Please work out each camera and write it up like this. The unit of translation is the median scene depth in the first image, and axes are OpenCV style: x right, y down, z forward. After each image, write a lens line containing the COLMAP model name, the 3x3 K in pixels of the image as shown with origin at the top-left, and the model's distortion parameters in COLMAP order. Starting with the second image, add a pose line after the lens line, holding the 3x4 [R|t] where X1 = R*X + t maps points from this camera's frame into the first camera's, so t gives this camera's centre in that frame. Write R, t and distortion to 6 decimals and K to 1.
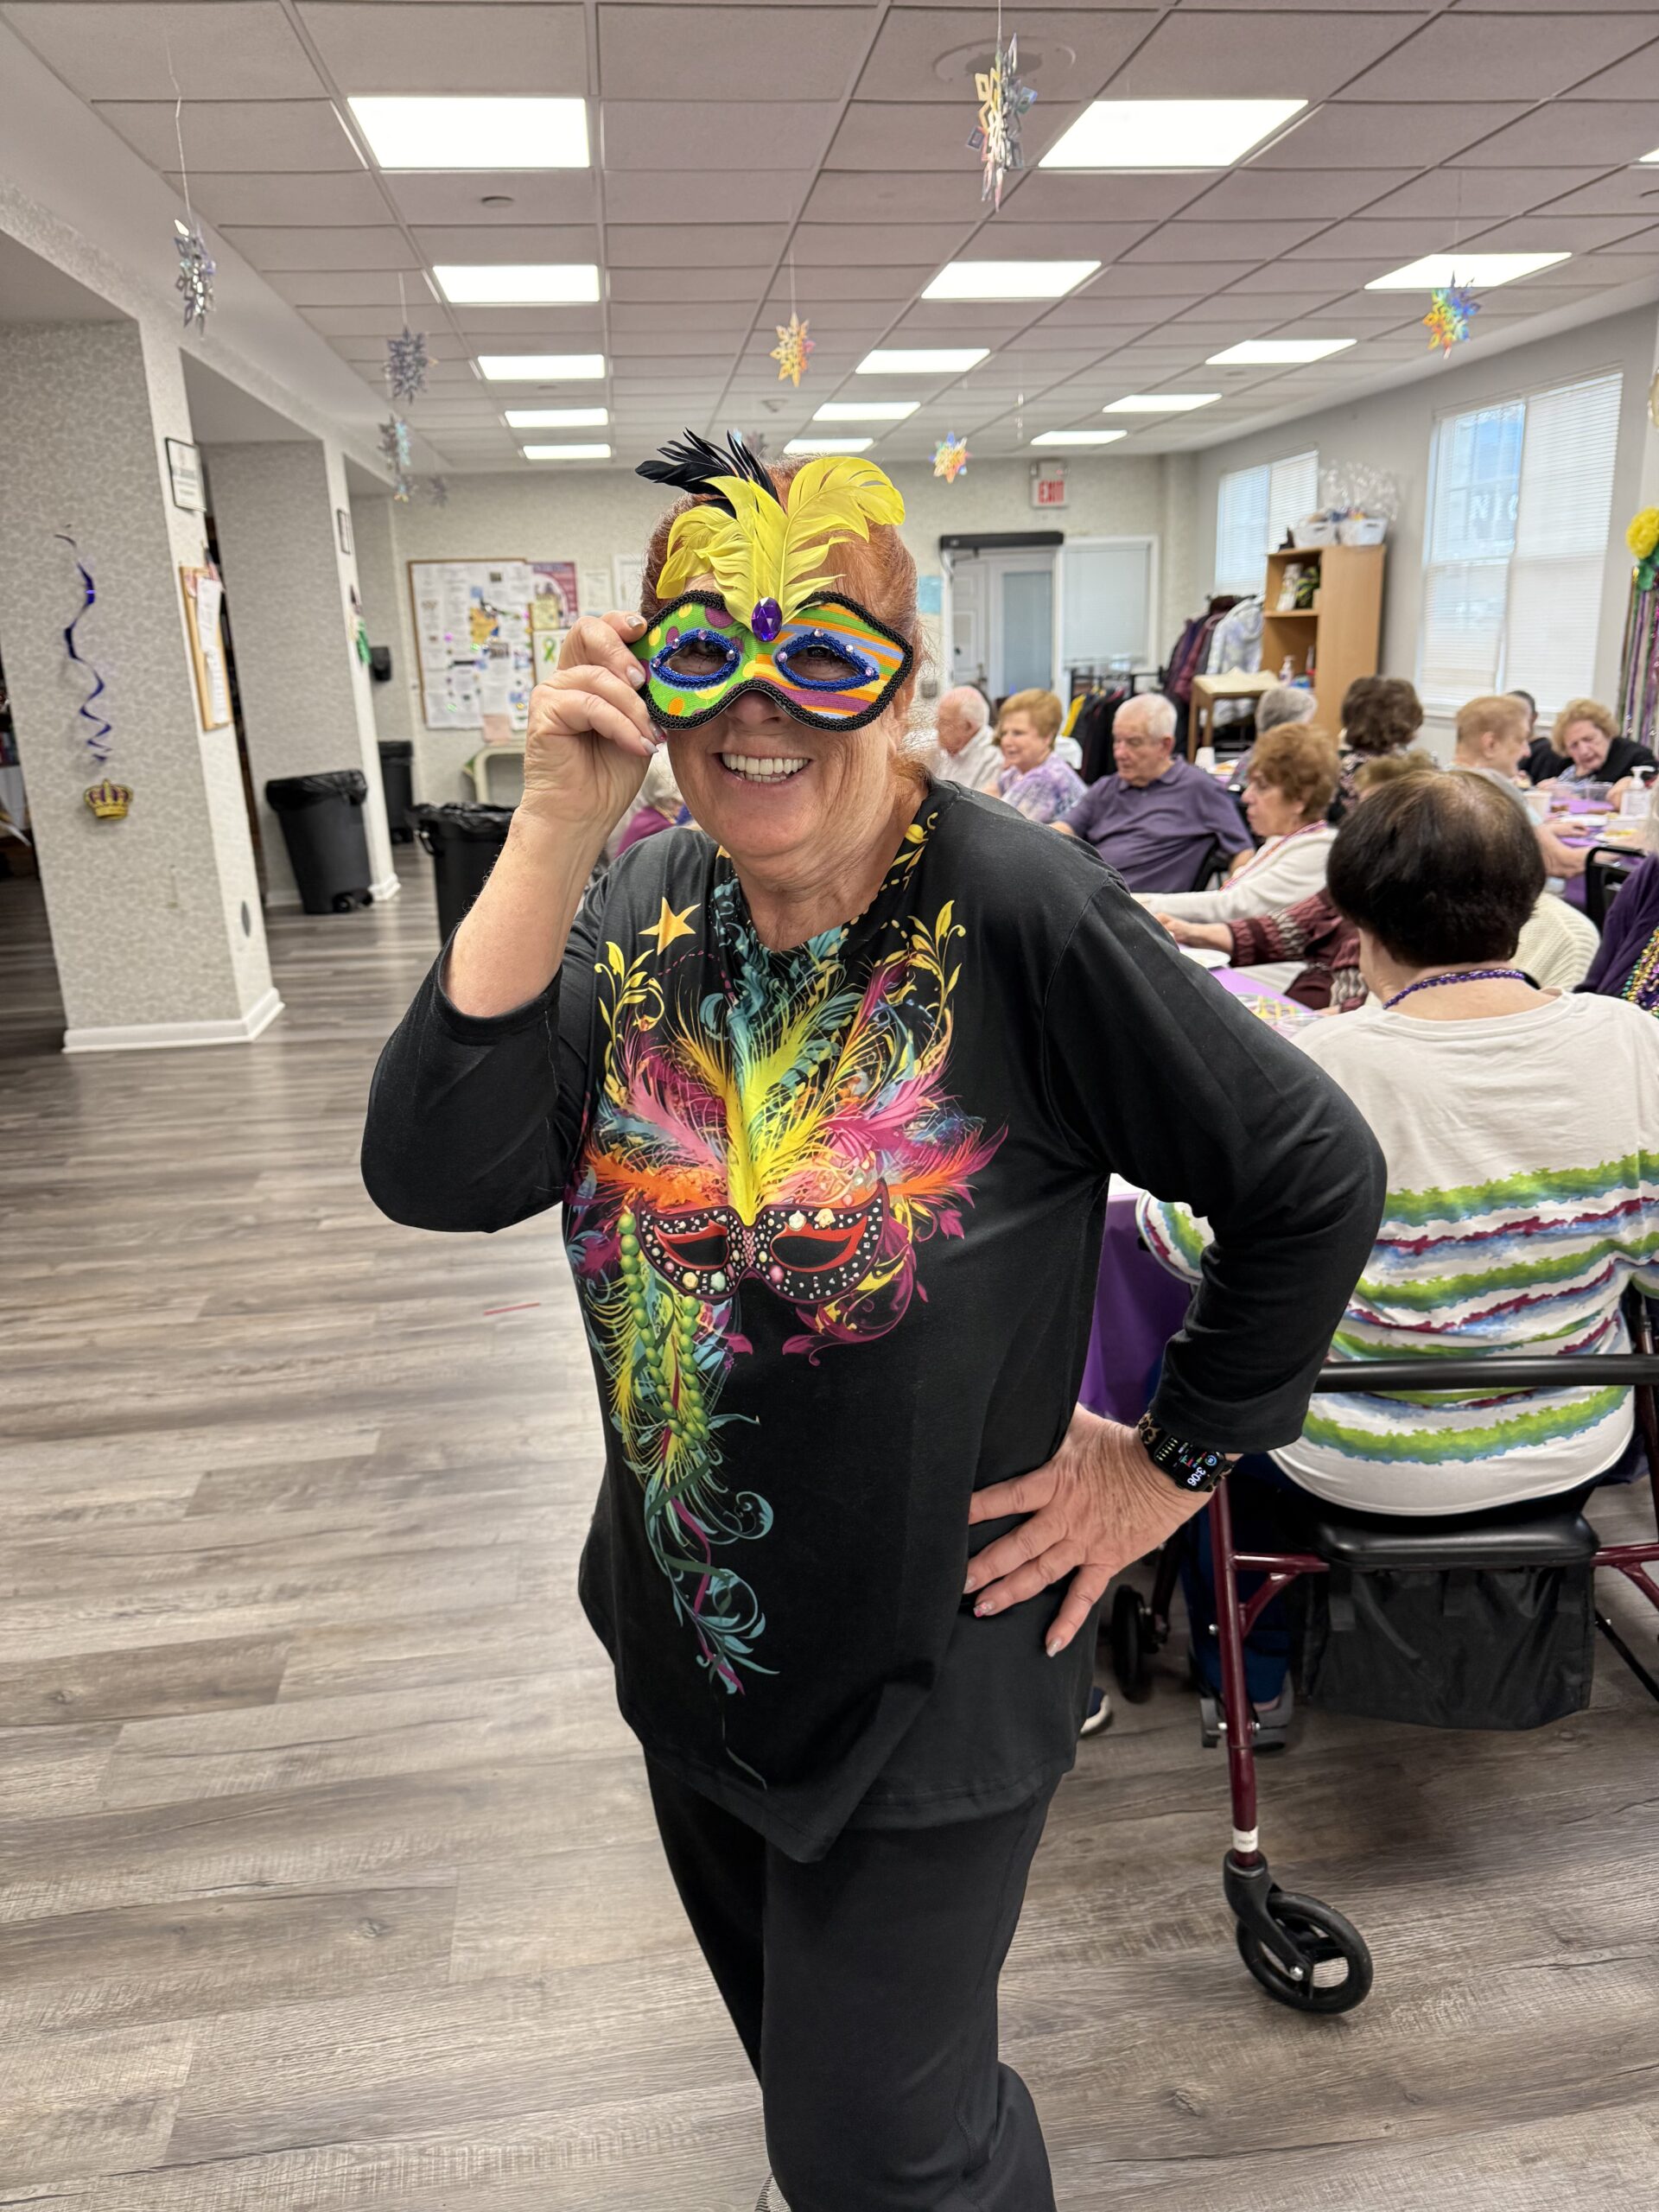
lens RADIAL K [[1555.4, 0, 826.7], [0, 1555.4, 1087.5], [0, 0, 1]] dist [0.022782, -0.004007]
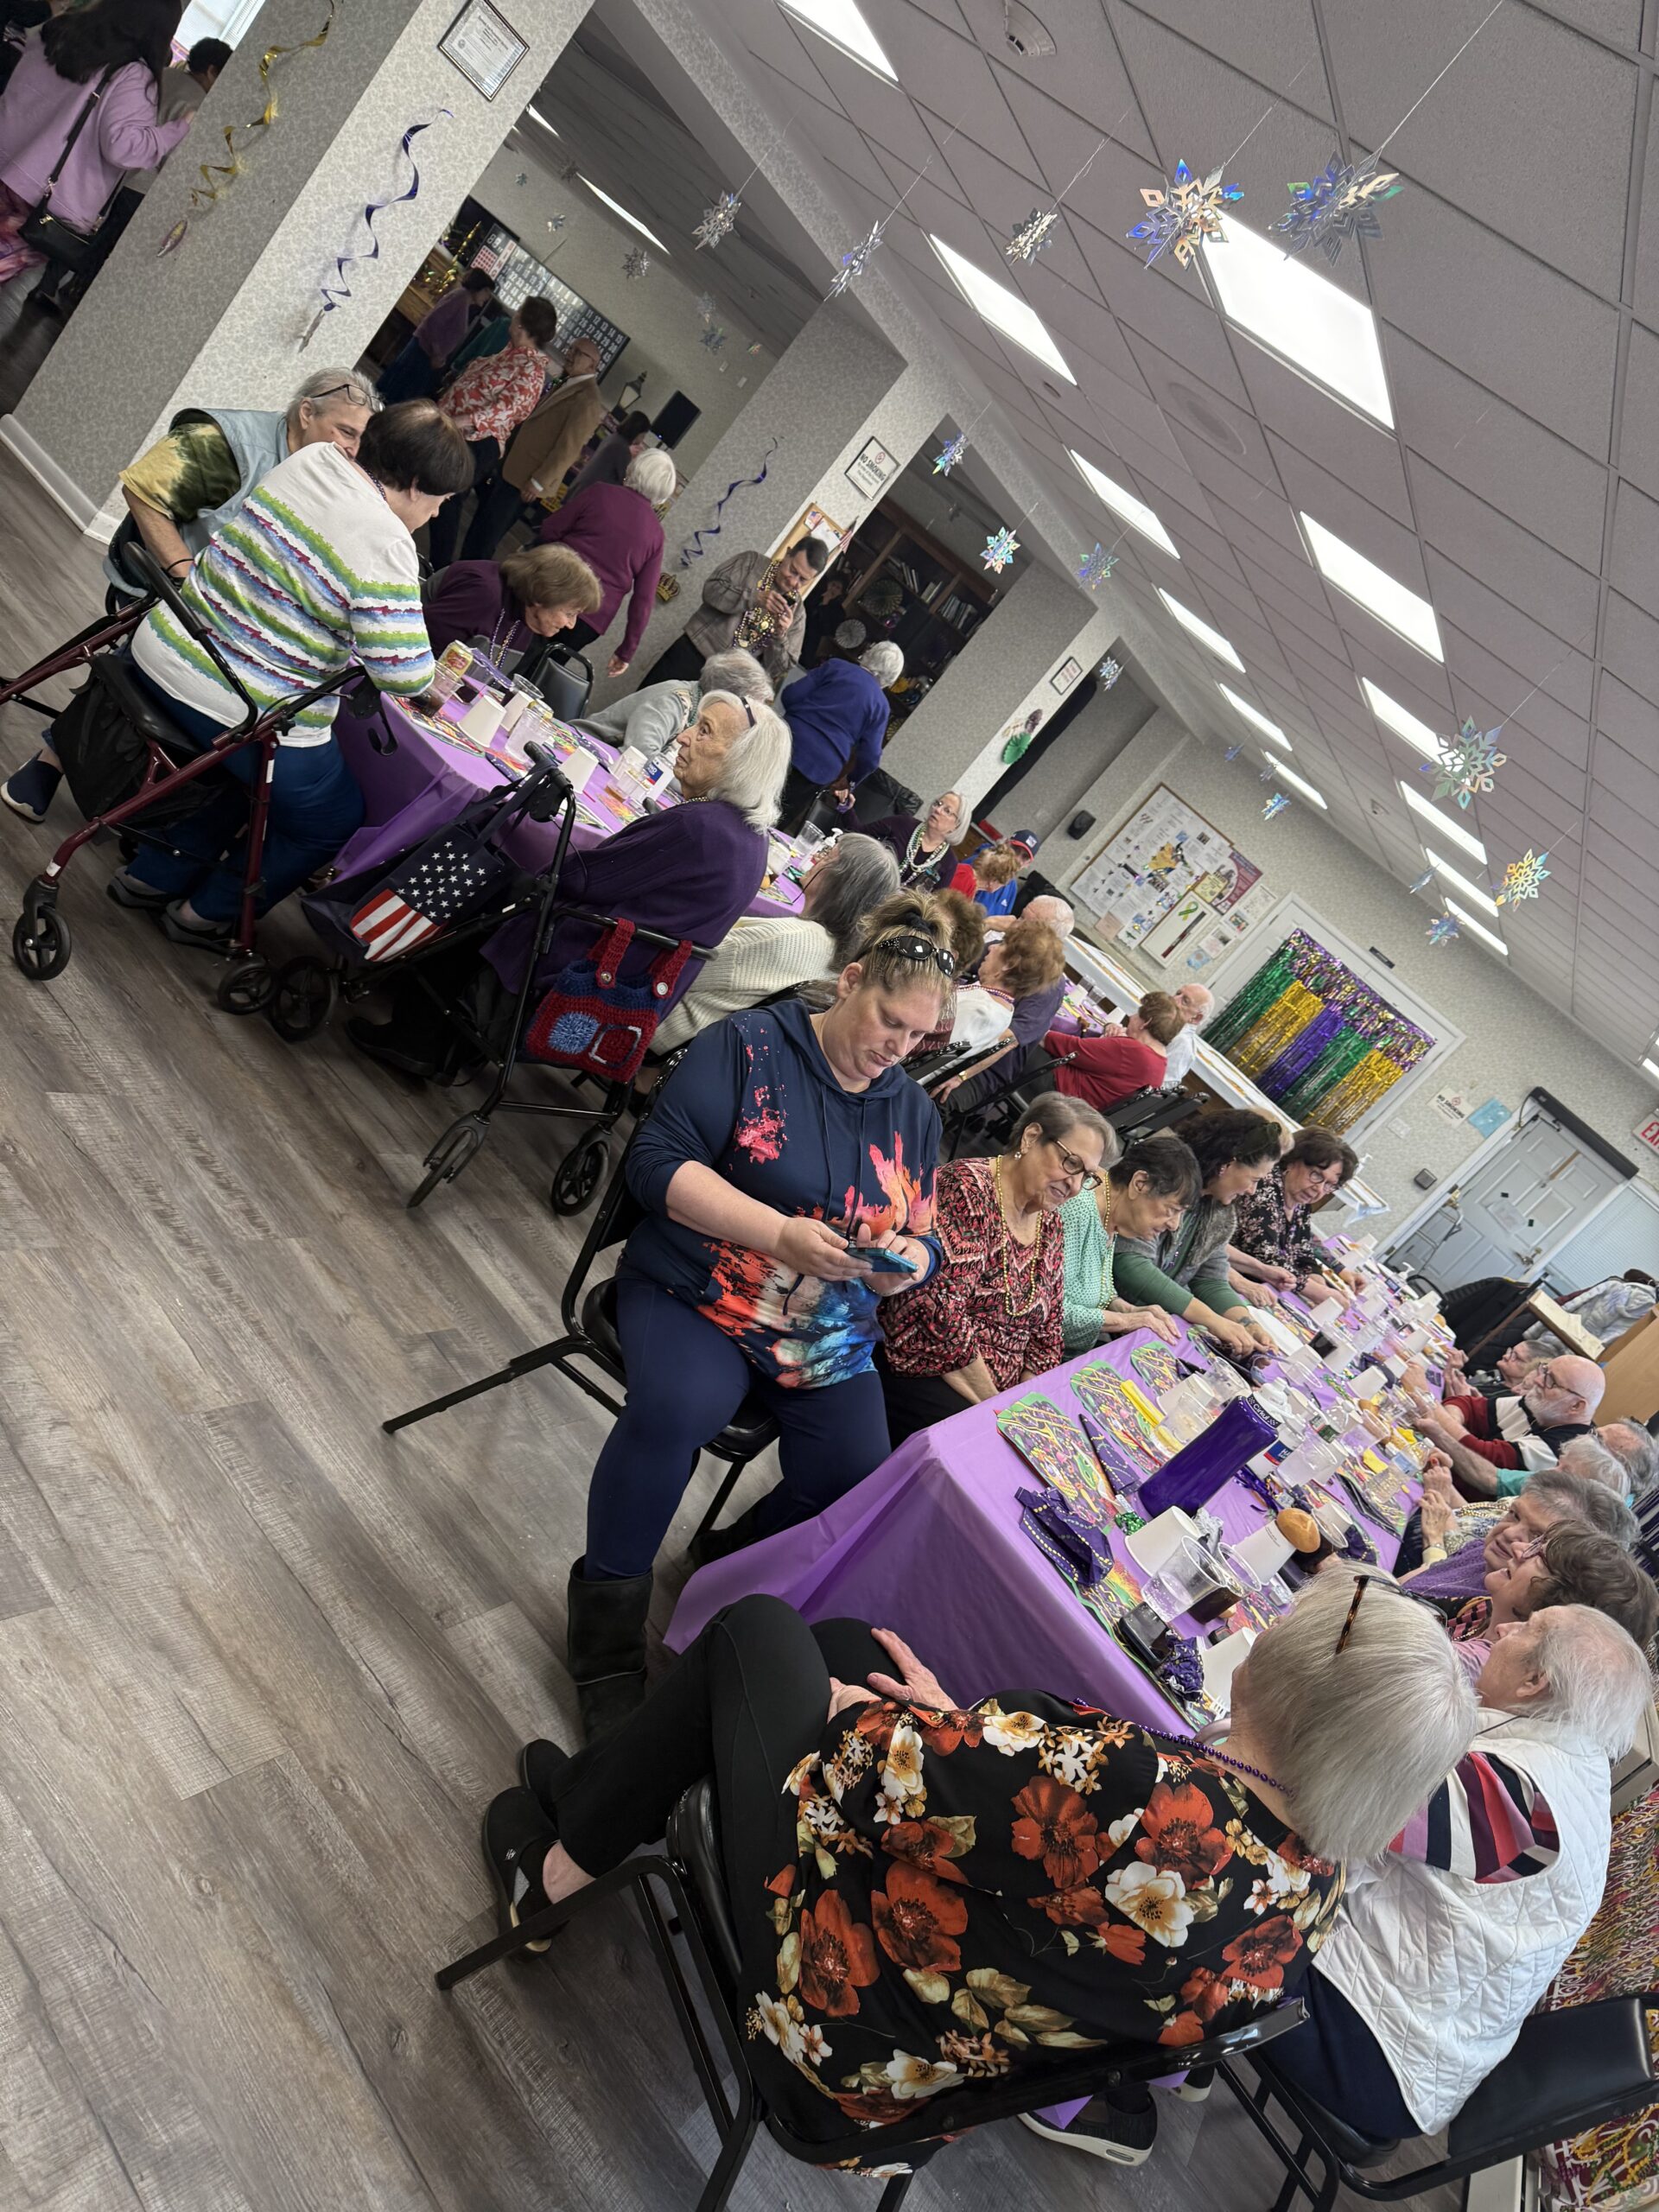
lens RADIAL K [[1555.4, 0, 812.1], [0, 1555.4, 1115.9], [0, 0, 1]] dist [0.022782, -0.004007]
pose [[0.560945, 0.698345, -0.444584, 0.280640], [-0.766162, 0.641355, 0.040742, -0.019357], [0.313588, 0.317769, 0.894810, -0.059451]]
